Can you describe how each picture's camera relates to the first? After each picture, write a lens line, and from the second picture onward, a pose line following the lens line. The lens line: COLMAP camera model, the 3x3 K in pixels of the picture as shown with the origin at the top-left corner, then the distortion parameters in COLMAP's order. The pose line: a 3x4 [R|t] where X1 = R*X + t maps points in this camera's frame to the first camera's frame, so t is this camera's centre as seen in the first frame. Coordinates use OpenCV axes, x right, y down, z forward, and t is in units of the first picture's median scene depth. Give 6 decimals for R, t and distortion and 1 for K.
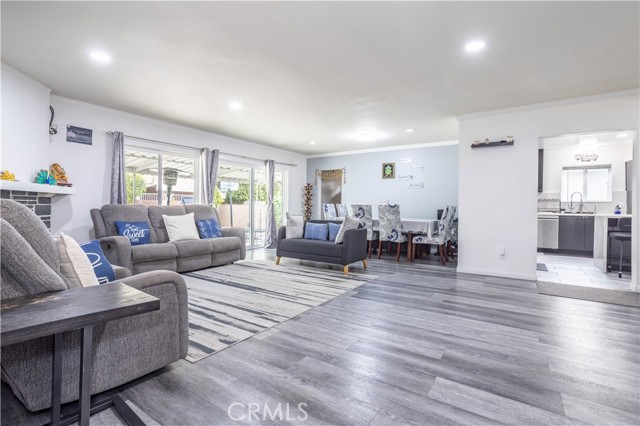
lens RADIAL K [[309.3, 0, 320.4], [0, 309.3, 210.3], [0, 0, 1]] dist [-0.062136, 0.045478]
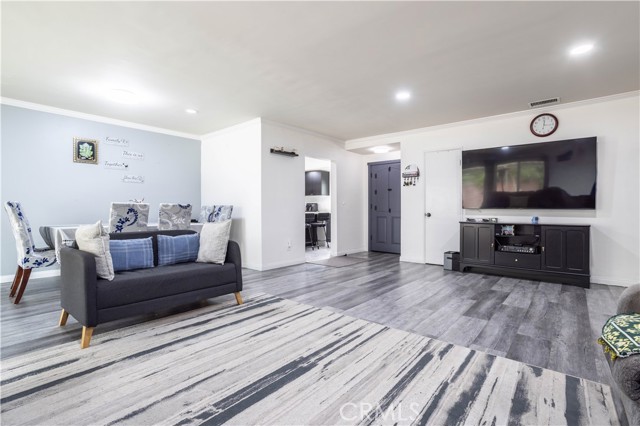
lens RADIAL K [[309.3, 0, 320.4], [0, 309.3, 210.3], [0, 0, 1]] dist [-0.062136, 0.045478]
pose [[0.102238, -0.013158, 0.994673, -0.498458], [0.010230, 0.999874, 0.012175, -0.010312], [-0.994707, 0.008931, 0.102360, 0.630132]]
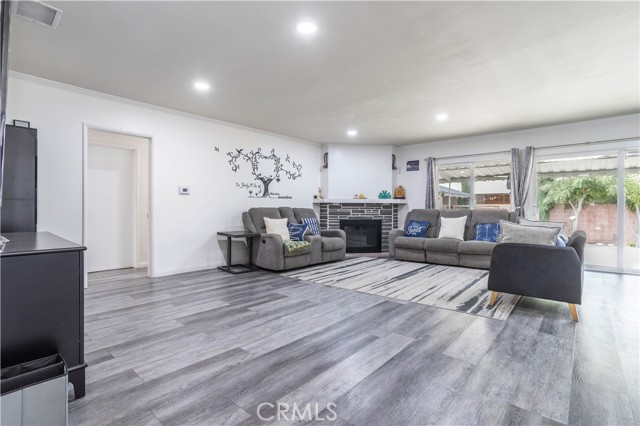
lens RADIAL K [[309.3, 0, 320.4], [0, 309.3, 210.3], [0, 0, 1]] dist [-0.062136, 0.045478]
pose [[-0.125400, -0.006965, -0.992082, 0.705846], [-0.012741, 0.999904, -0.005409, 0.001109], [0.992024, 0.011962, -0.125477, 0.586515]]
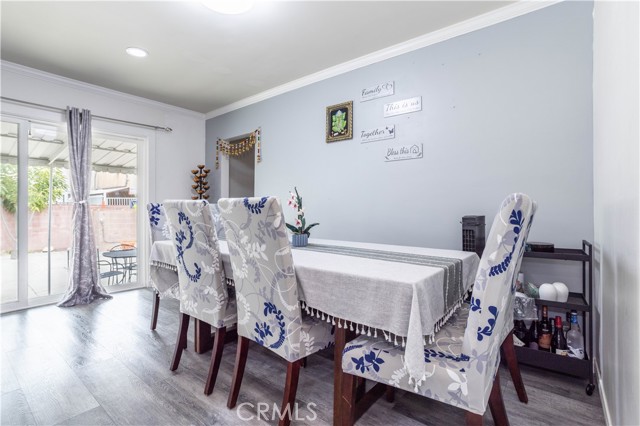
lens RADIAL K [[309.3, 0, 320.4], [0, 309.3, 210.3], [0, 0, 1]] dist [-0.062136, 0.045478]
pose [[0.996294, -0.009590, -0.085477, 0.320413], [0.008369, 0.999858, -0.014638, -0.006355], [0.085605, 0.013869, 0.996233, 0.820478]]
